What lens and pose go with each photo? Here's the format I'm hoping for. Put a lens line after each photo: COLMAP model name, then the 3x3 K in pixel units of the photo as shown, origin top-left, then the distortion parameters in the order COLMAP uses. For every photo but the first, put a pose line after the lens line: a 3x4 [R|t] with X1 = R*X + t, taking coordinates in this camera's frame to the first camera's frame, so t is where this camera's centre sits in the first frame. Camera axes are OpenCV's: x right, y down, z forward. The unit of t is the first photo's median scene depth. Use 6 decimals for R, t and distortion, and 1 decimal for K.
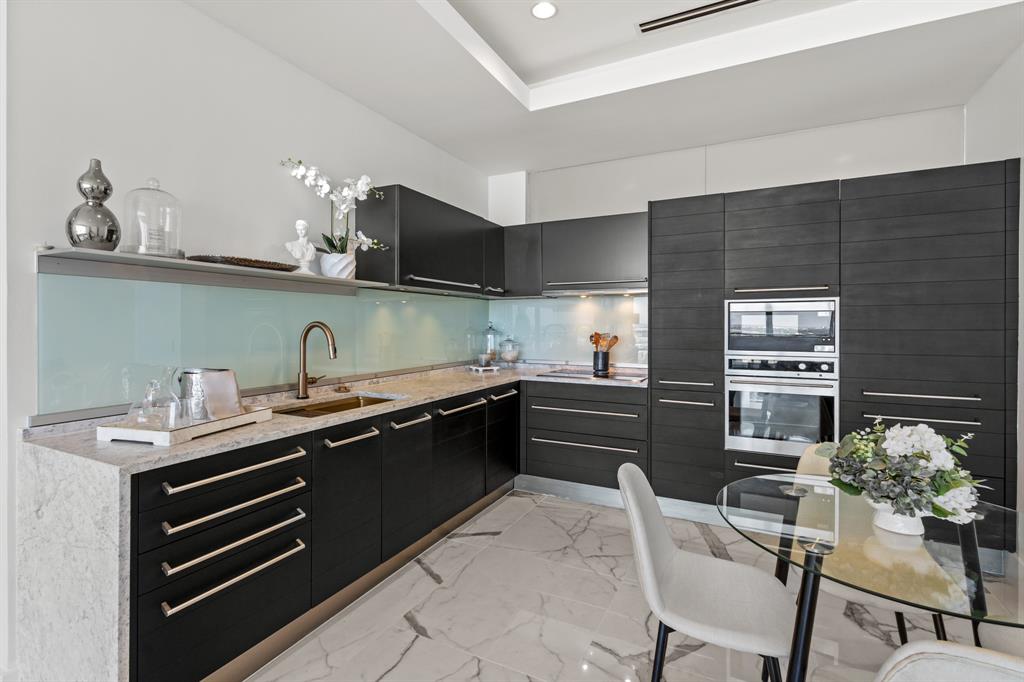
lens RADIAL K [[474.9, 0, 513.9], [0, 474.9, 326.6], [0, 0, 1]] dist [0.012964, -0.004550]
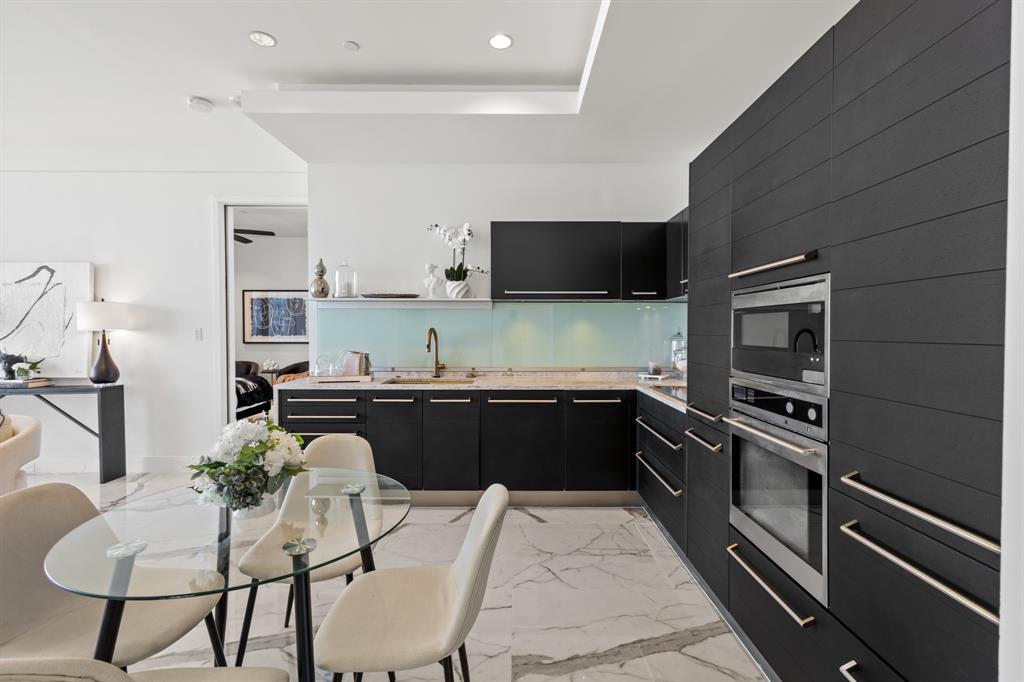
lens RADIAL K [[474.9, 0, 513.9], [0, 474.9, 340.9], [0, 0, 1]] dist [0.012964, -0.004550]
pose [[0.439344, 0.020164, -0.898093, 0.960587], [-0.003380, 0.999778, 0.020794, -0.001718], [0.898312, -0.006100, 0.439315, 0.492493]]
